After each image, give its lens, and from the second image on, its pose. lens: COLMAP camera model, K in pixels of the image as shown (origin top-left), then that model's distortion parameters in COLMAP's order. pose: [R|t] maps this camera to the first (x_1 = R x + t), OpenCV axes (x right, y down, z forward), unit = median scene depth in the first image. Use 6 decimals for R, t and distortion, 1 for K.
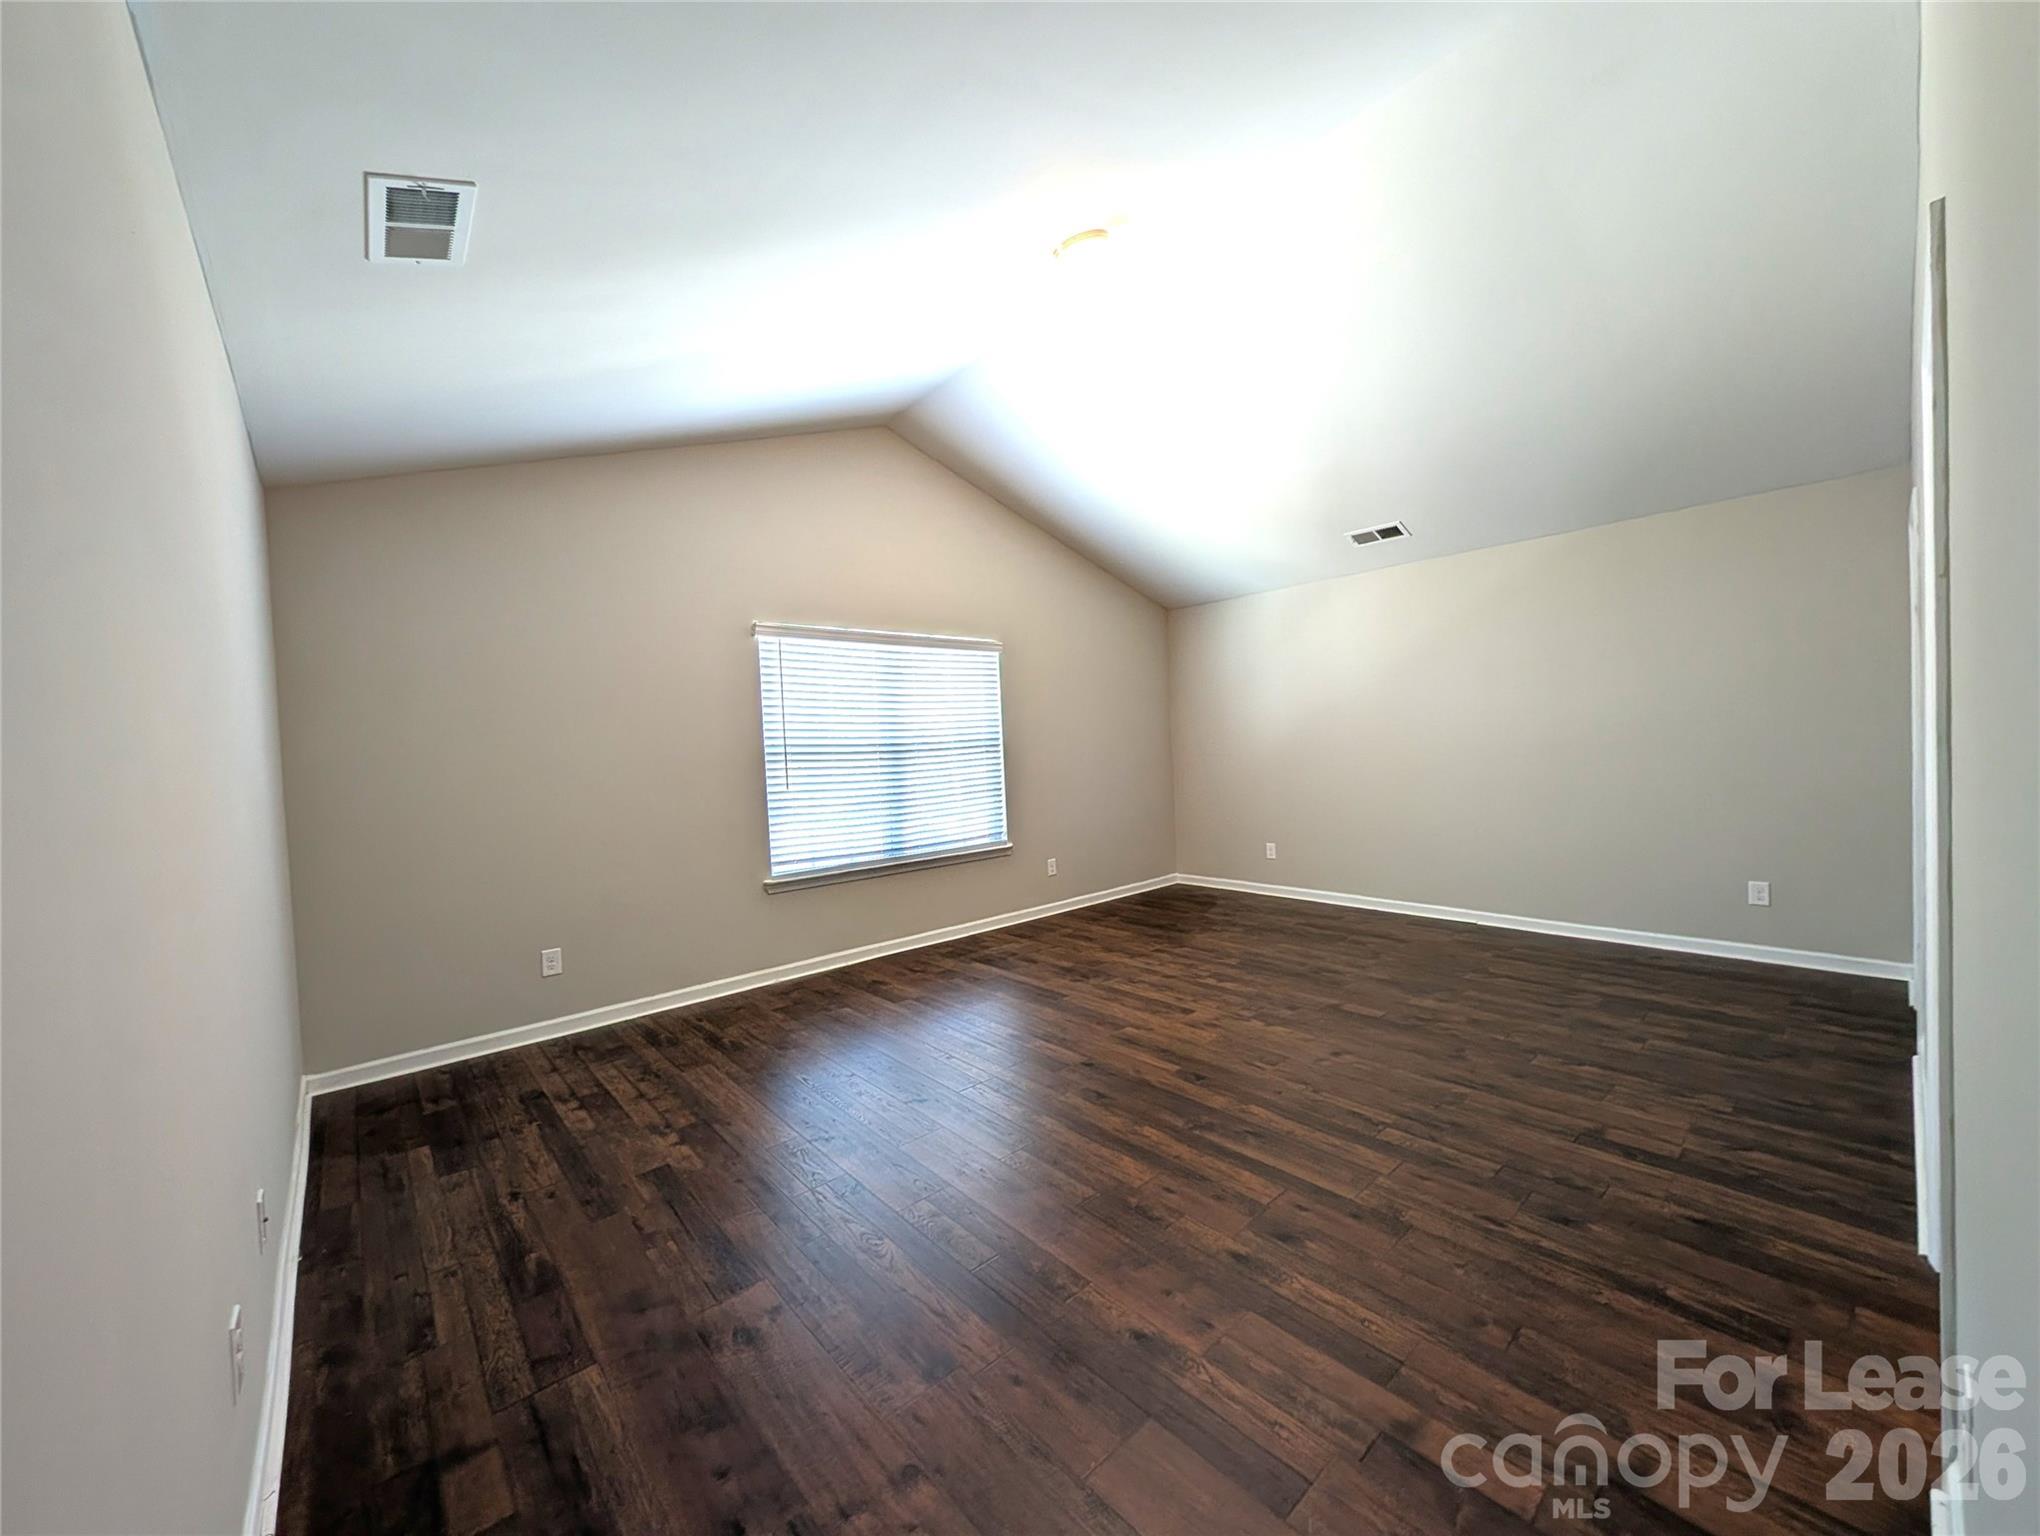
lens RADIAL K [[762.0, 0, 1021.4], [0, 762.0, 766.2], [0, 0, 1]] dist [0.027918, -0.017451]
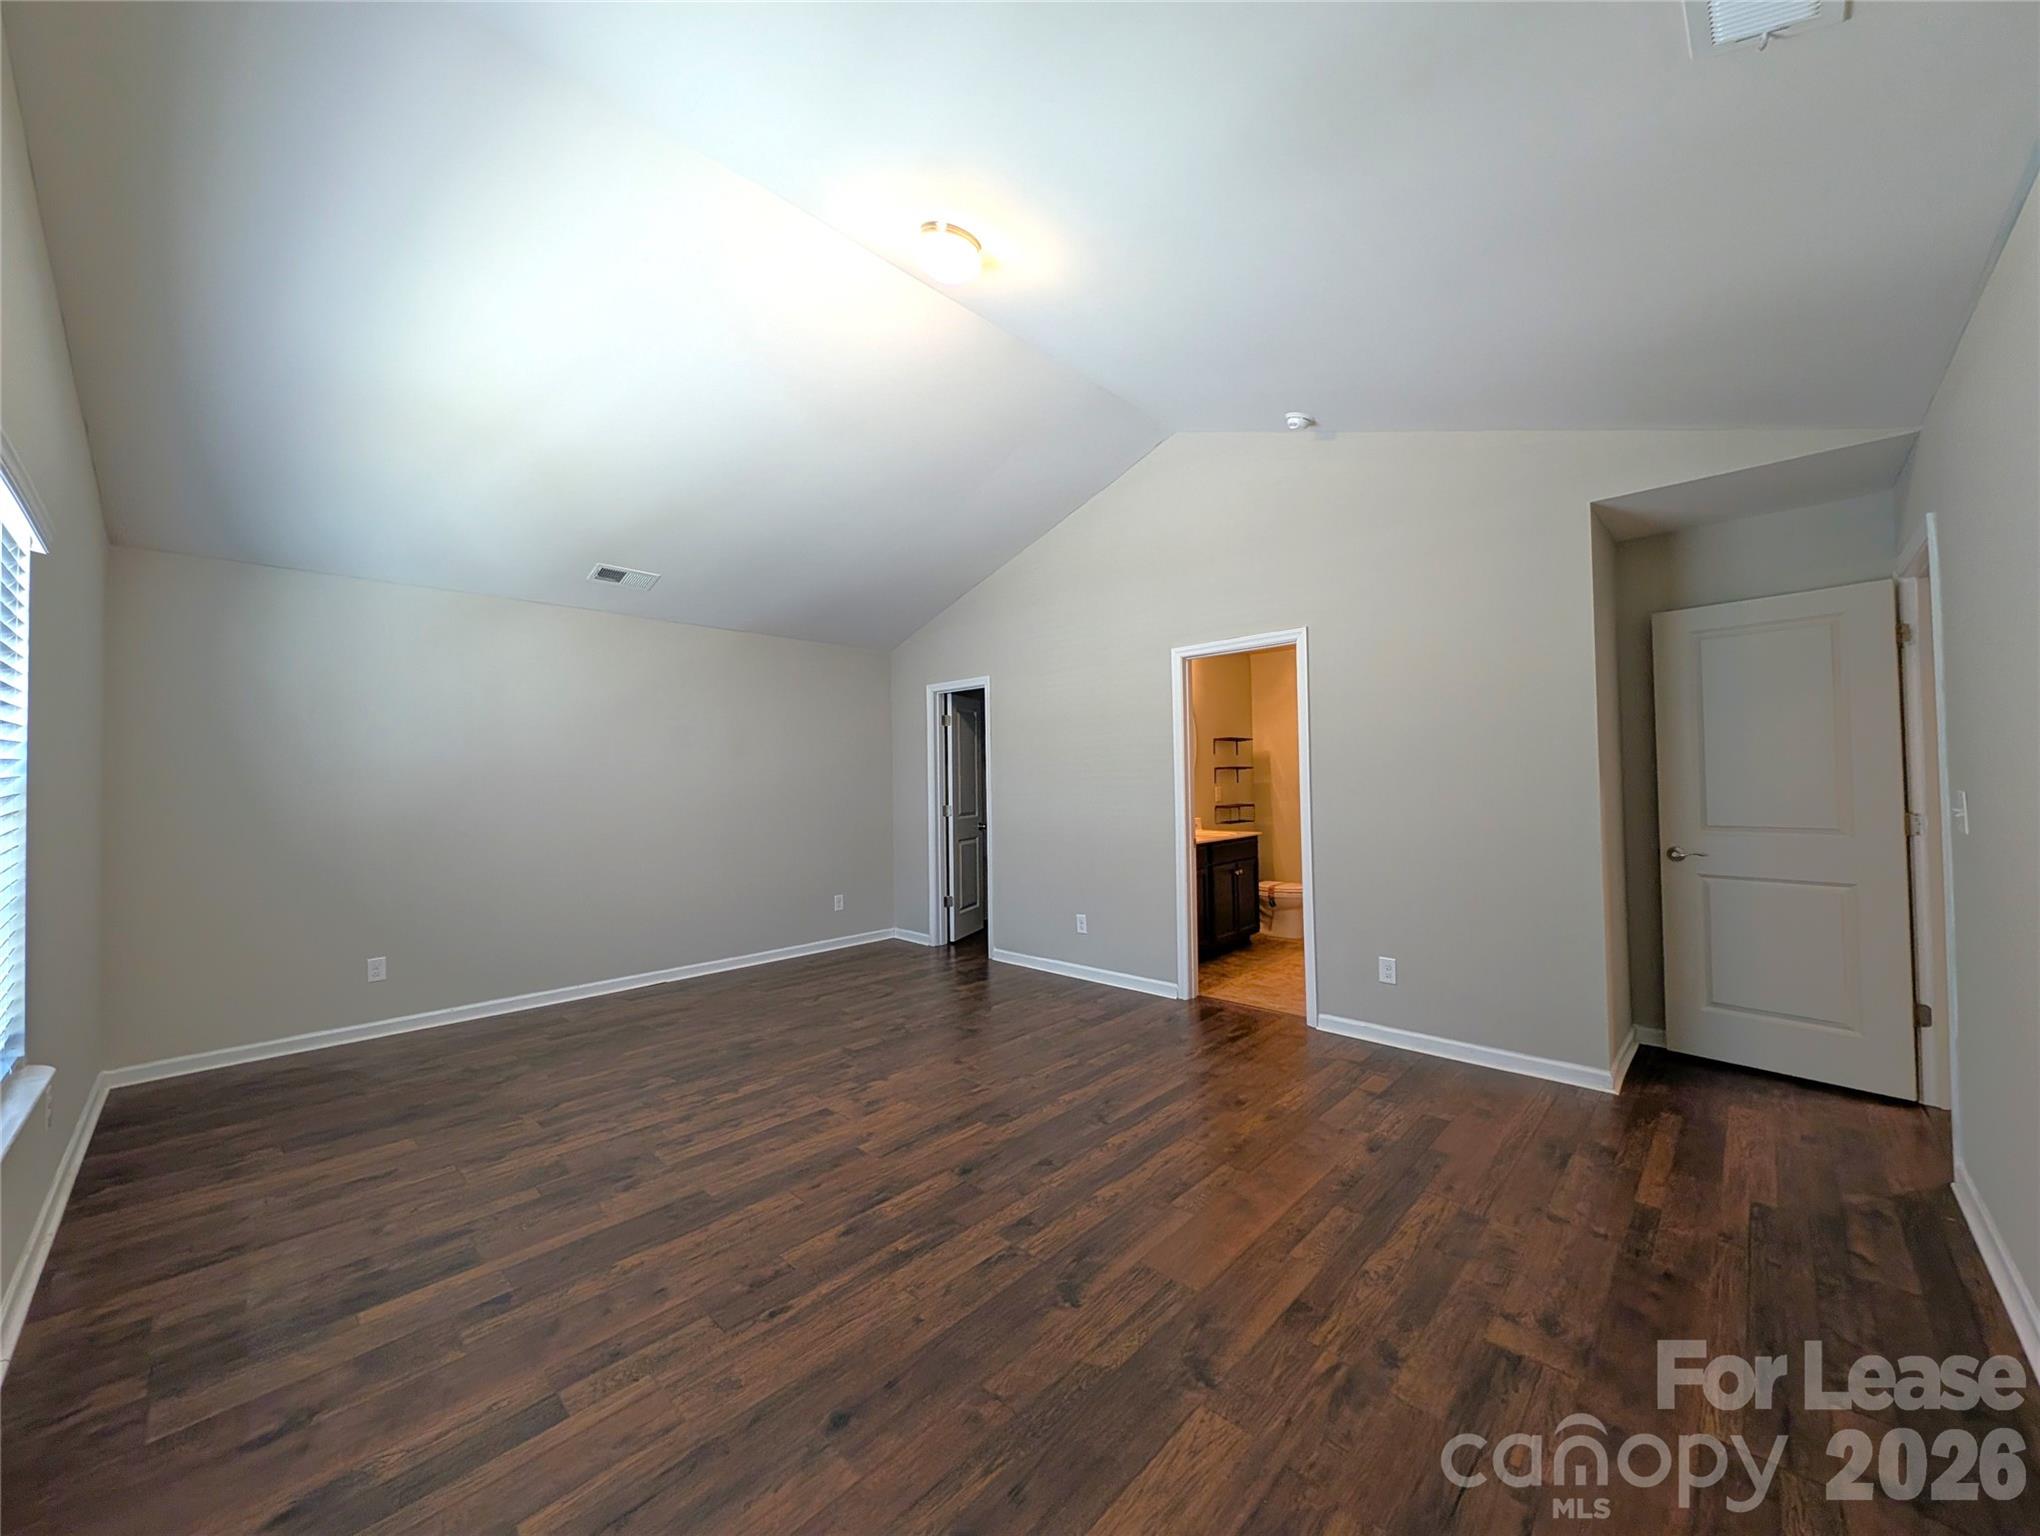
lens RADIAL K [[762.0, 0, 1021.4], [0, 762.0, 766.2], [0, 0, 1]] dist [0.027918, -0.017451]
pose [[-0.082837, 0.064097, 0.994500, -0.668454], [0.045484, 0.997133, -0.060478, 0.003866], [-0.995525, 0.040224, -0.085515, 0.856154]]
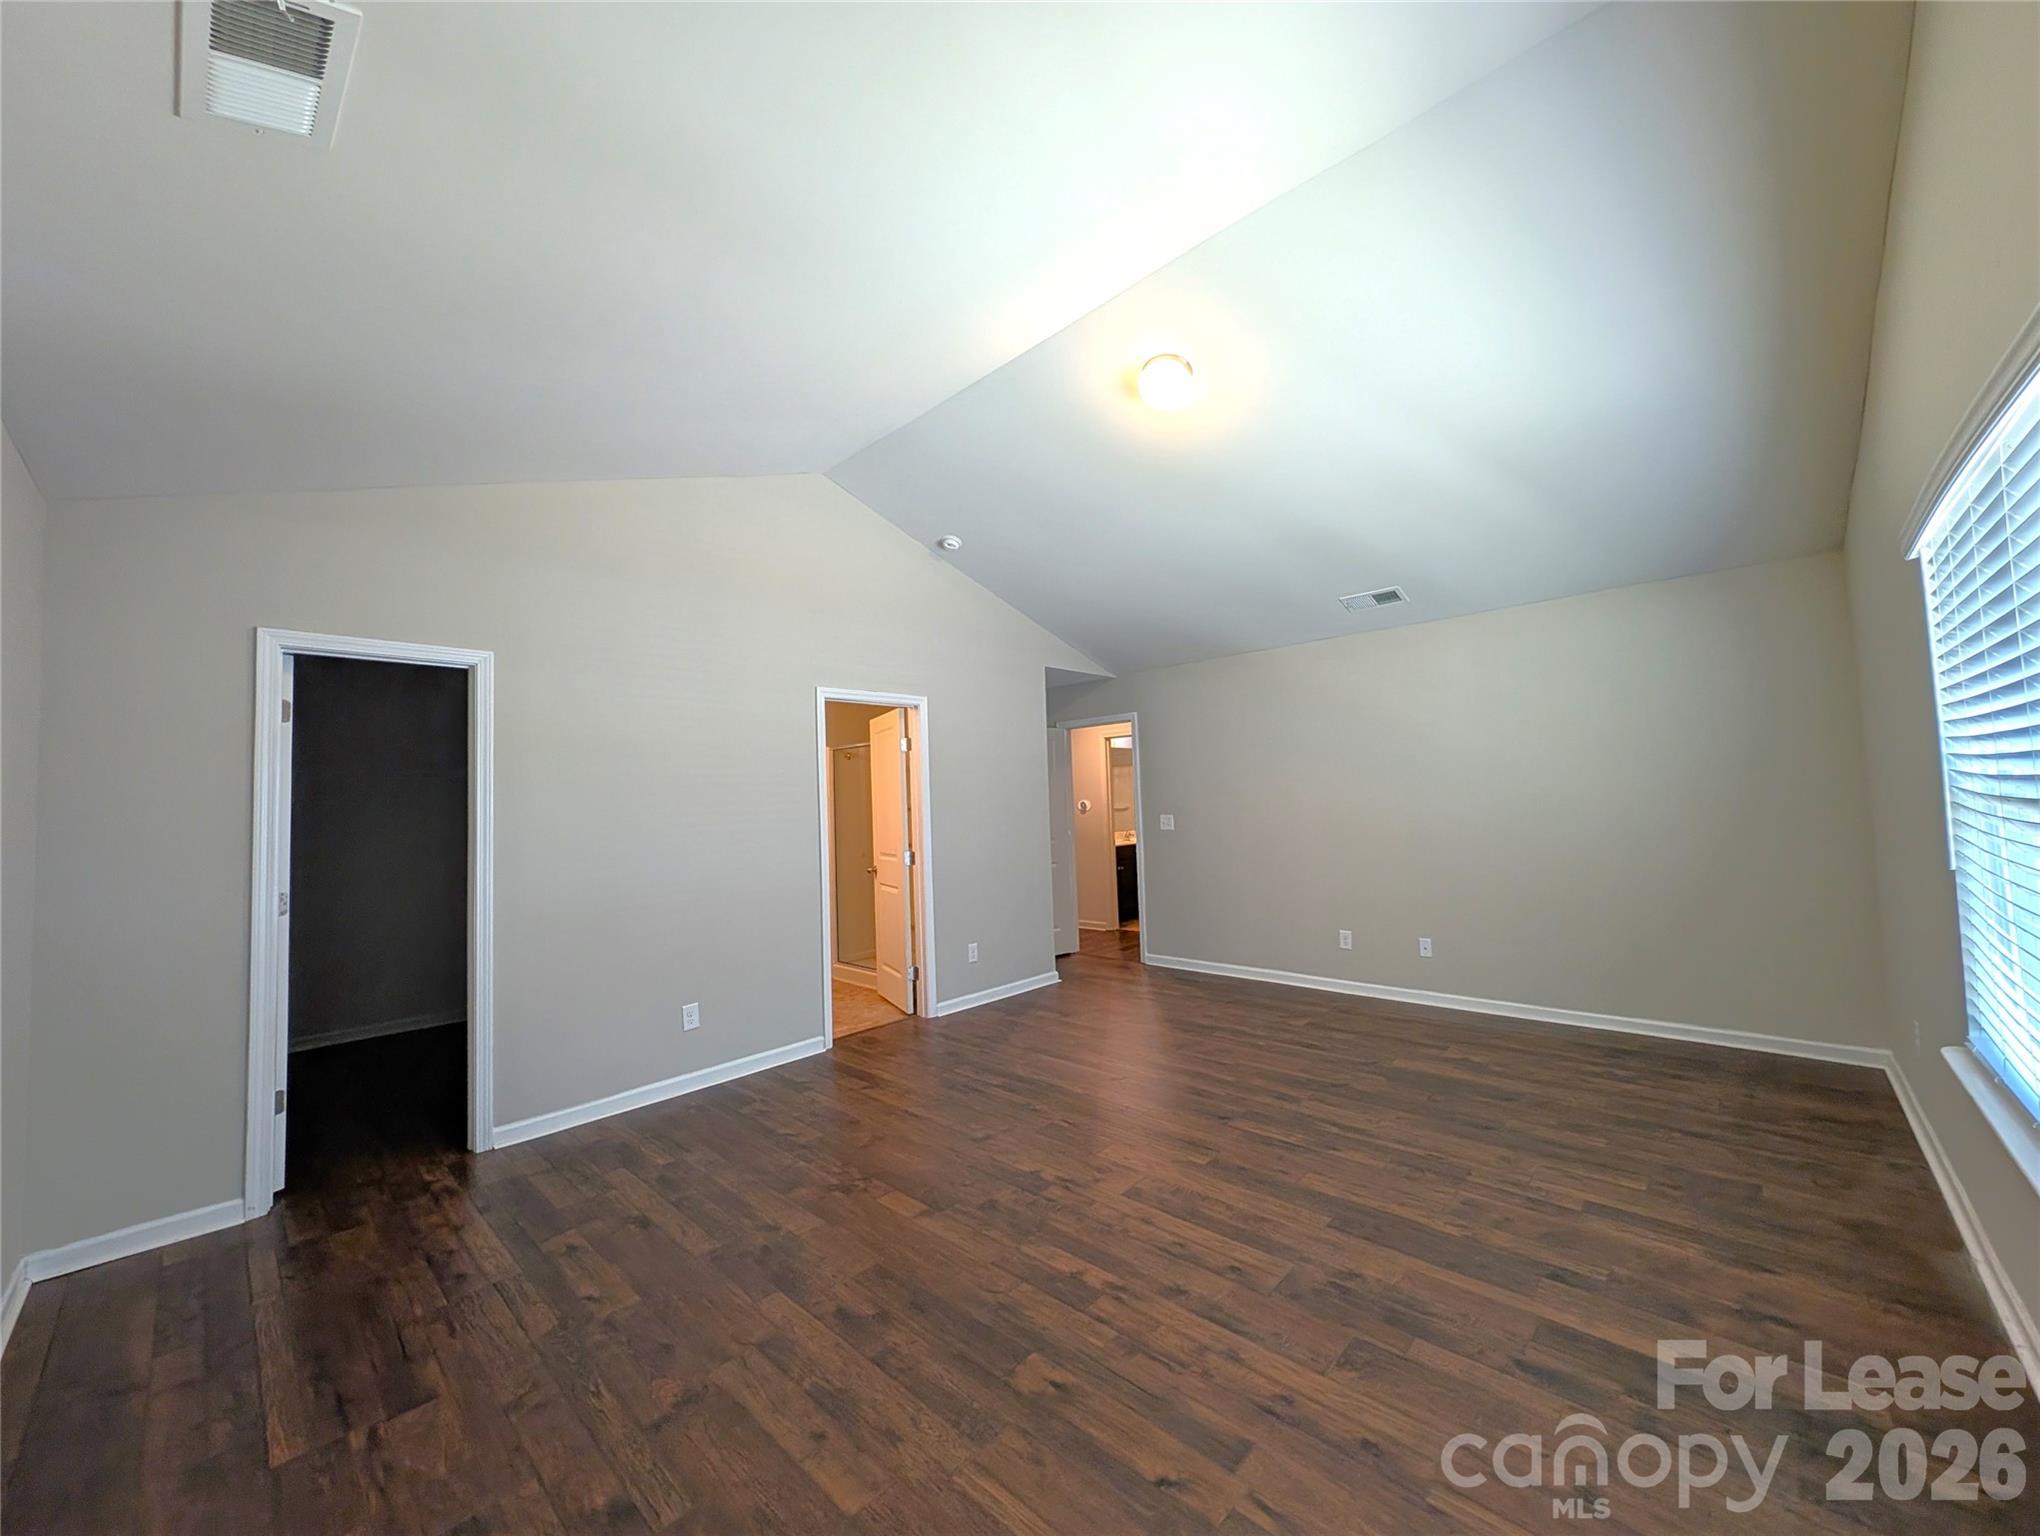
lens RADIAL K [[762.0, 0, 1021.4], [0, 762.0, 766.2], [0, 0, 1]] dist [0.027918, -0.017451]
pose [[-0.992979, 0.070878, -0.094708, 0.369098], [0.073251, 0.997075, -0.021817, -0.076720], [0.092884, -0.028601, -0.995266, 1.755416]]
